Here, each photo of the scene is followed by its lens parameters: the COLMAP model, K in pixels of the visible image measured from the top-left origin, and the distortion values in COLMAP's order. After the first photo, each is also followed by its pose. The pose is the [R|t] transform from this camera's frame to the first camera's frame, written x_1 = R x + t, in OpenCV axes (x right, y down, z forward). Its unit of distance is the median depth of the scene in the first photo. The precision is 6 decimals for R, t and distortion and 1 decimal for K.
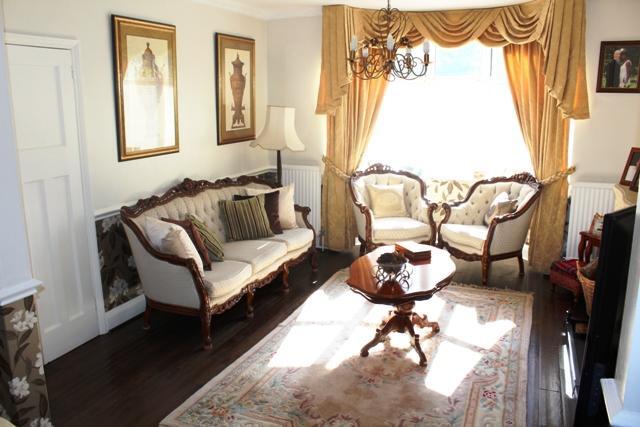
lens RADIAL K [[540.4, 0, 320.0], [0, 540.4, 213.5], [0, 0, 1]] dist [-0.172627, 0.201205]
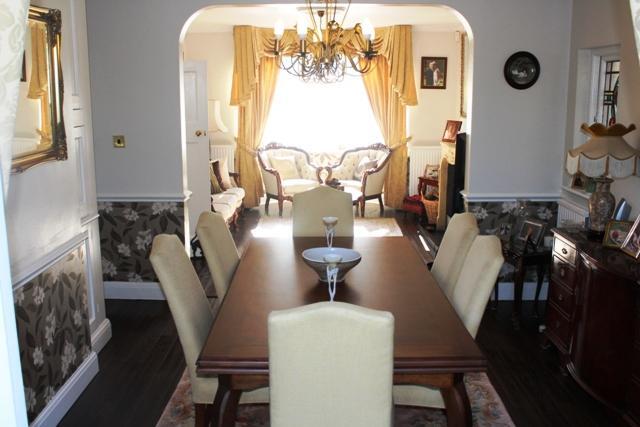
lens RADIAL K [[621.1, 0, 320.0], [0, 621.1, 213.5], [0, 0, 1]] dist [-0.094313, -0.000161]
pose [[0.927055, -0.071533, 0.368039, -0.425776], [0.076370, 0.997079, 0.001426, 0.108024], [-0.367066, 0.026786, 0.929809, -0.559160]]
